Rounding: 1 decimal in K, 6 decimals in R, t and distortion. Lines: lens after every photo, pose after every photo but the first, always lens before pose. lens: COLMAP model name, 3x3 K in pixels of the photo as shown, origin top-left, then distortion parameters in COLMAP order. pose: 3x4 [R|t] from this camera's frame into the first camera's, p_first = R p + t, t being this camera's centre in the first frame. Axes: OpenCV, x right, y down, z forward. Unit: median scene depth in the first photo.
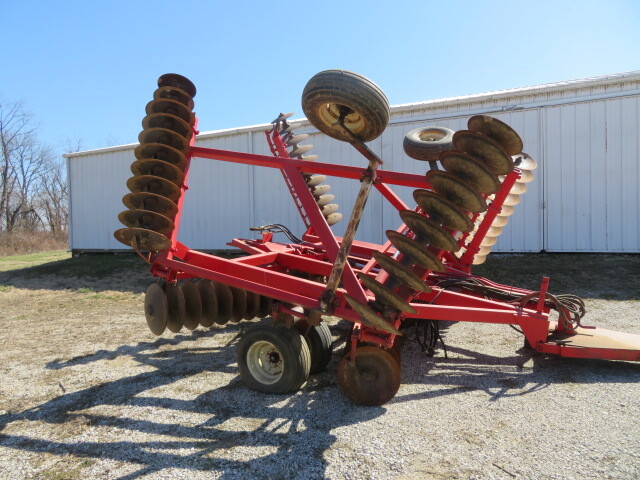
lens RADIAL K [[450.4, 0, 313.4], [0, 450.4, 245.2], [0, 0, 1]] dist [-0.011872, 0.000115]
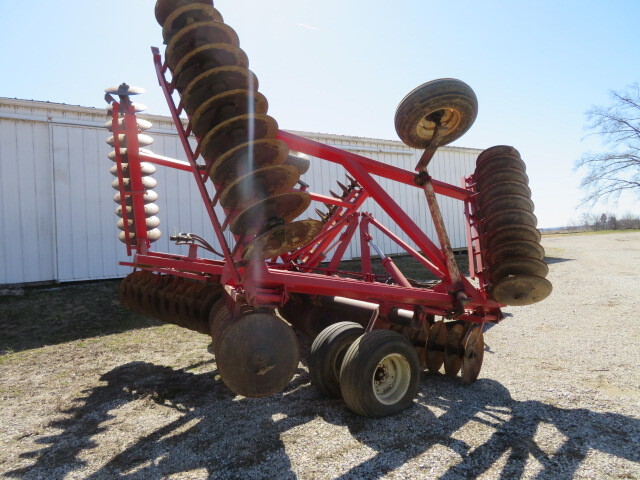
lens RADIAL K [[450.4, 0, 321.3], [0, 450.4, 243.0], [0, 0, 1]] dist [-0.011872, 0.000115]
pose [[0.484105, -0.010802, 0.874943, -0.912858], [0.072863, 0.996949, -0.028006, 0.005227], [-0.871971, 0.077309, 0.483415, 0.645715]]
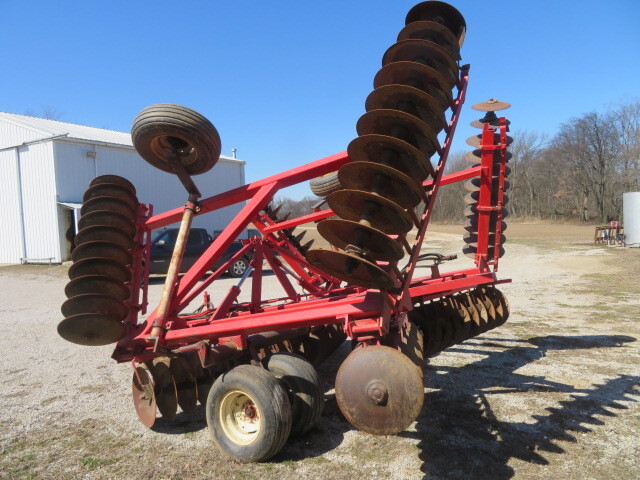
lens RADIAL K [[450.4, 0, 319.8], [0, 450.4, 240.4], [0, 0, 1]] dist [-0.011872, 0.000115]
pose [[-0.997520, 0.055357, 0.043469, 0.066002], [0.058153, 0.996128, 0.065928, -0.175706], [-0.039651, 0.068293, -0.996877, 2.427859]]
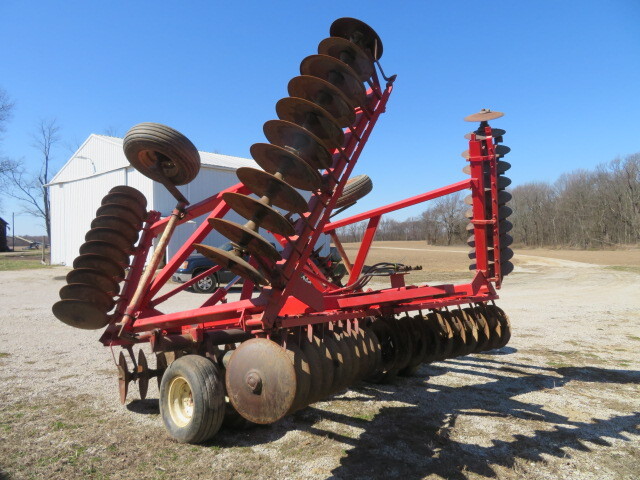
lens RADIAL K [[450.4, 0, 320.1], [0, 450.4, 239.0], [0, 0, 1]] dist [-0.011872, 0.000115]
pose [[-0.964473, 0.030975, 0.262360, -0.245144], [0.034315, 0.999378, 0.008160, -0.133501], [-0.261944, 0.016873, -0.964935, 2.431361]]
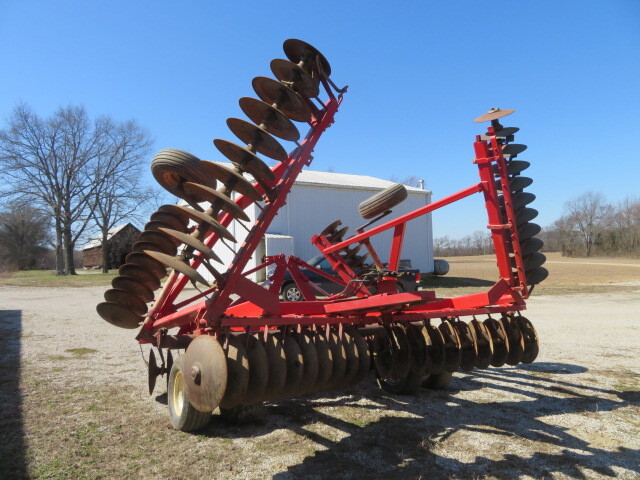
lens RADIAL K [[450.4, 0, 321.6], [0, 450.4, 239.3], [0, 0, 1]] dist [-0.011872, 0.000115]
pose [[-0.862585, 0.061579, 0.502150, -0.531000], [0.051037, 0.998093, -0.034725, -0.105793], [-0.503331, -0.004325, -0.864083, 2.358833]]
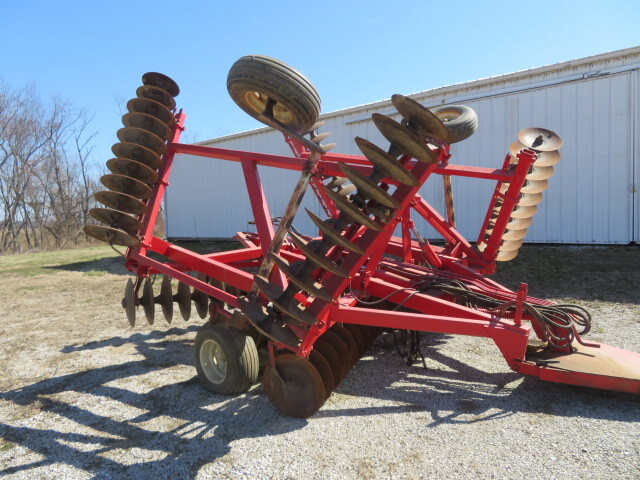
lens RADIAL K [[450.4, 0, 313.2], [0, 450.4, 243.7], [0, 0, 1]] dist [-0.011872, 0.000115]
pose [[0.970738, 0.005511, -0.240079, 0.325738], [0.001259, 0.999606, 0.028033, -0.023693], [0.240139, -0.027515, 0.970348, 0.100941]]
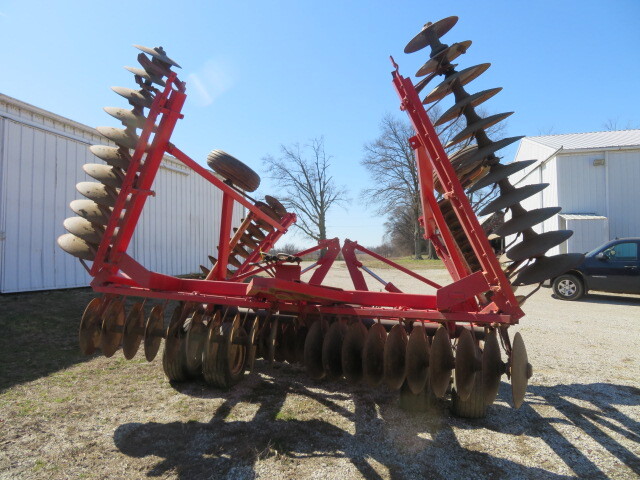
lens RADIAL K [[450.4, 0, 319.5], [0, 450.4, 236.9], [0, 0, 1]] dist [-0.011872, 0.000115]
pose [[-0.221489, 0.057385, 0.973473, -1.045745], [0.039916, 0.997964, -0.049747, -0.050672], [-0.974346, 0.027838, -0.223329, 1.550727]]
